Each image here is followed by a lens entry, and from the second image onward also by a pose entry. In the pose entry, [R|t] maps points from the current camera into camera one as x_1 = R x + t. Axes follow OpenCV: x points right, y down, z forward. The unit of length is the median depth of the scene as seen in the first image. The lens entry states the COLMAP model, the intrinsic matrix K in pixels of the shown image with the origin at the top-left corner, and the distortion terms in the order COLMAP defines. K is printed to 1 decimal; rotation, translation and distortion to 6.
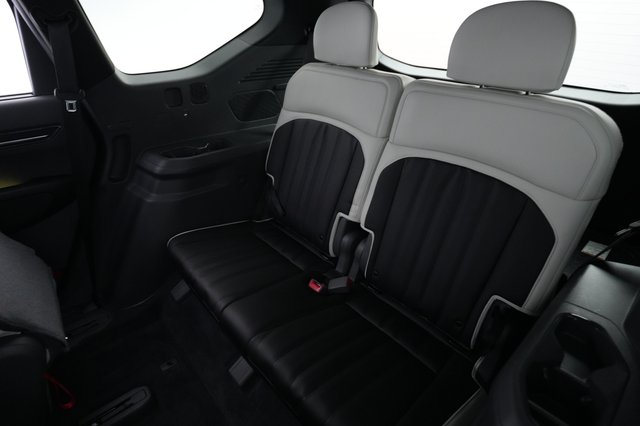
lens RADIAL K [[350.1, 0, 310.3], [0, 350.1, 212.7], [0, 0, 1]] dist [0.000841, 0.000113]
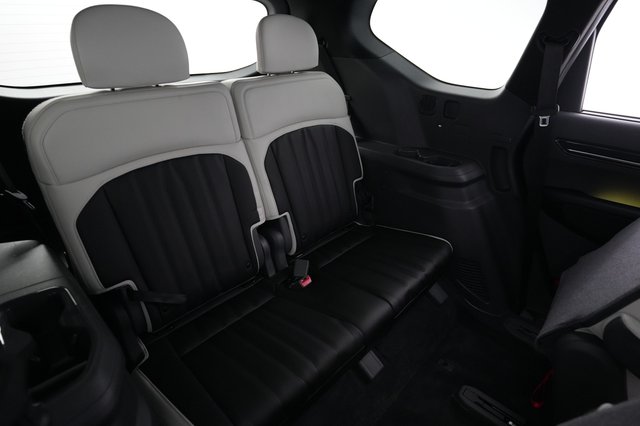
lens RADIAL K [[350.1, 0, 310.3], [0, 350.1, 212.7], [0, 0, 1]] dist [0.000841, 0.000113]
pose [[-0.081517, -0.490820, 0.867439, -0.810569], [0.472366, 0.747353, 0.467262, -0.436953], [-0.877625, 0.447839, 0.170925, 0.742981]]
